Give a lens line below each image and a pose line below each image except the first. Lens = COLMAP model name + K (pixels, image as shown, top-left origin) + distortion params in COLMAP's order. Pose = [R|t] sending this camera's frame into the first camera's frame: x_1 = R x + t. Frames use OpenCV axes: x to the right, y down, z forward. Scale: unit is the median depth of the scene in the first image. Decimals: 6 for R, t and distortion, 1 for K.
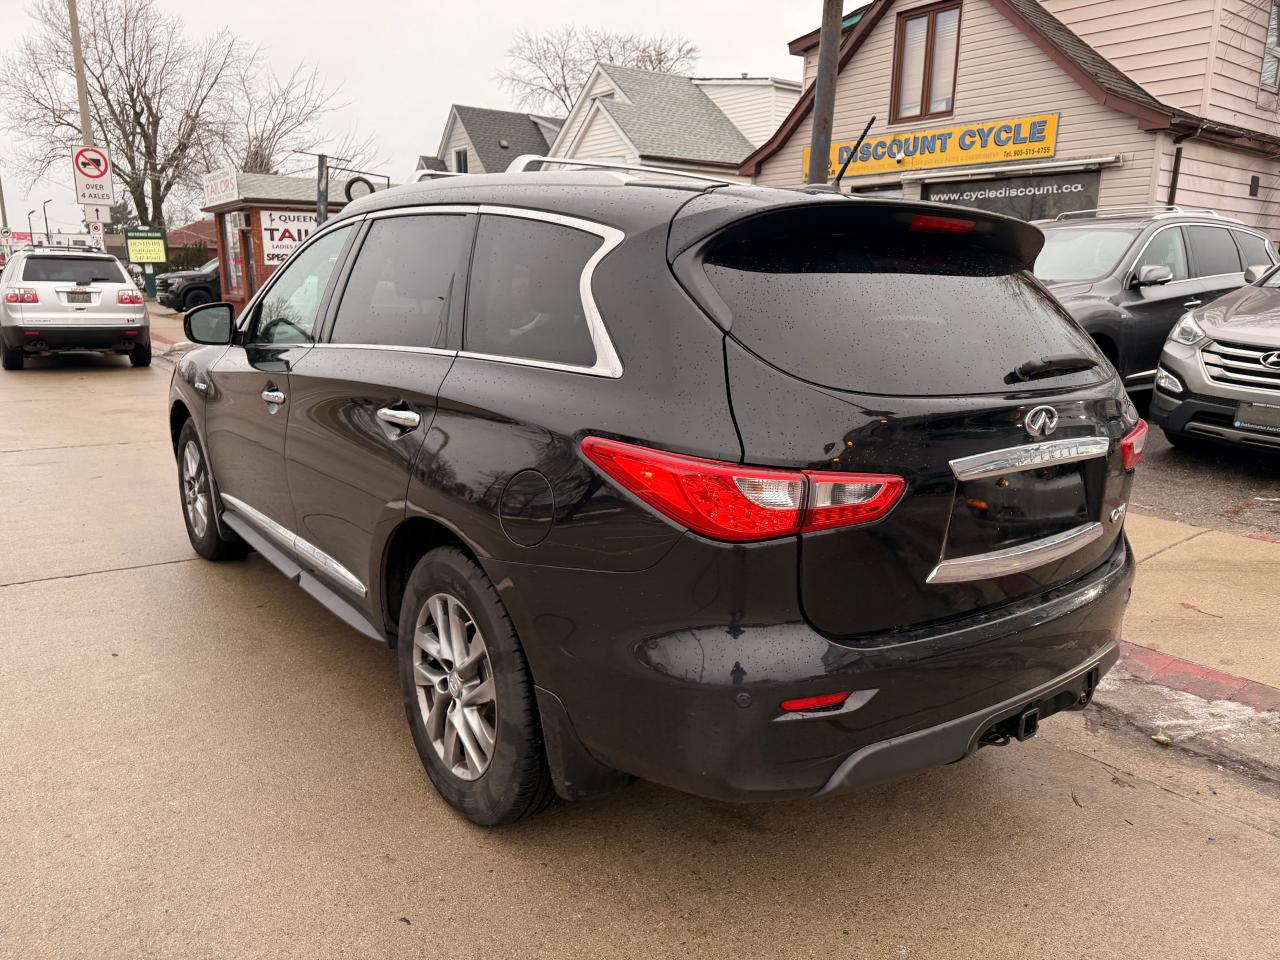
lens RADIAL K [[916.3, 0, 639.5], [0, 916.3, 484.5], [0, 0, 1]] dist [0.026299, -0.028483]
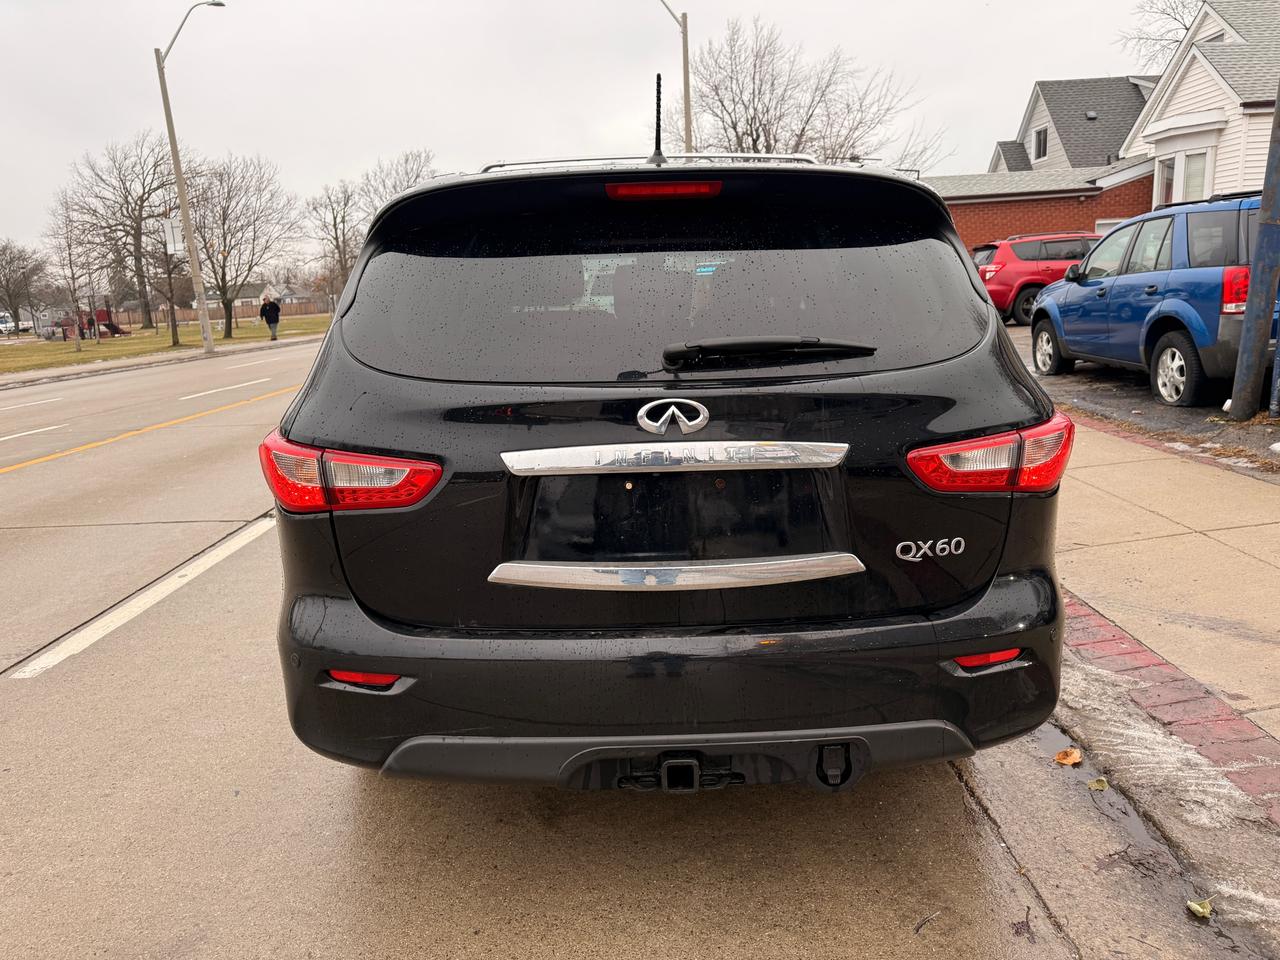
lens RADIAL K [[916.3, 0, 638.1], [0, 916.3, 483.5], [0, 0, 1]] dist [0.026299, -0.028483]
pose [[0.797670, 0.079365, -0.597849, 0.561841], [-0.078257, 0.996543, 0.027880, -0.017964], [0.597996, 0.024547, 0.801123, 0.190883]]
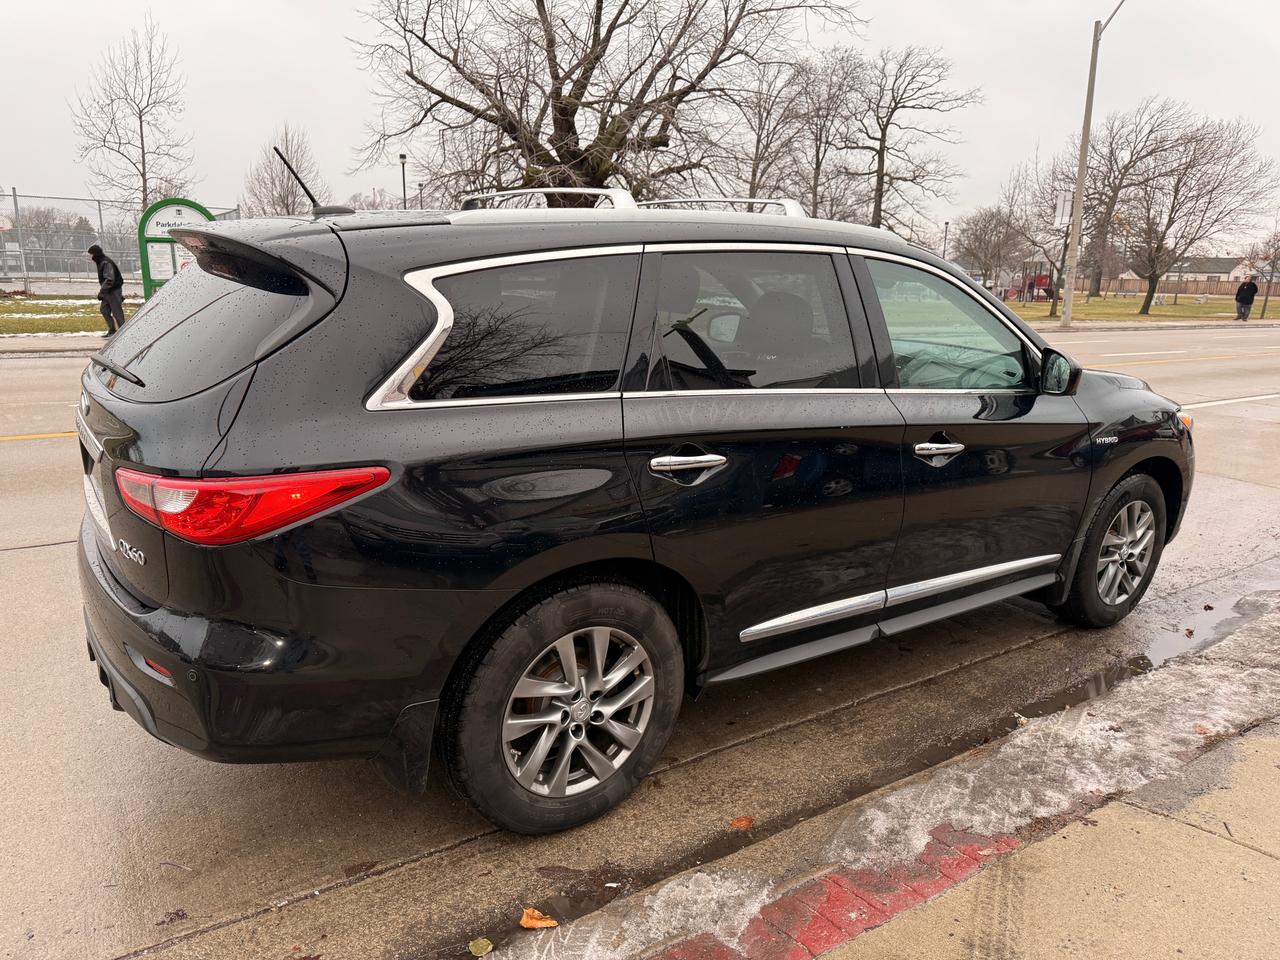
lens RADIAL K [[916.3, 0, 643.1], [0, 916.3, 480.4], [0, 0, 1]] dist [0.026299, -0.028483]
pose [[-0.039098, 0.216715, -0.975452, 0.578111], [-0.243898, 0.944602, 0.219637, -0.026542], [0.969013, 0.246498, 0.015924, 0.222218]]
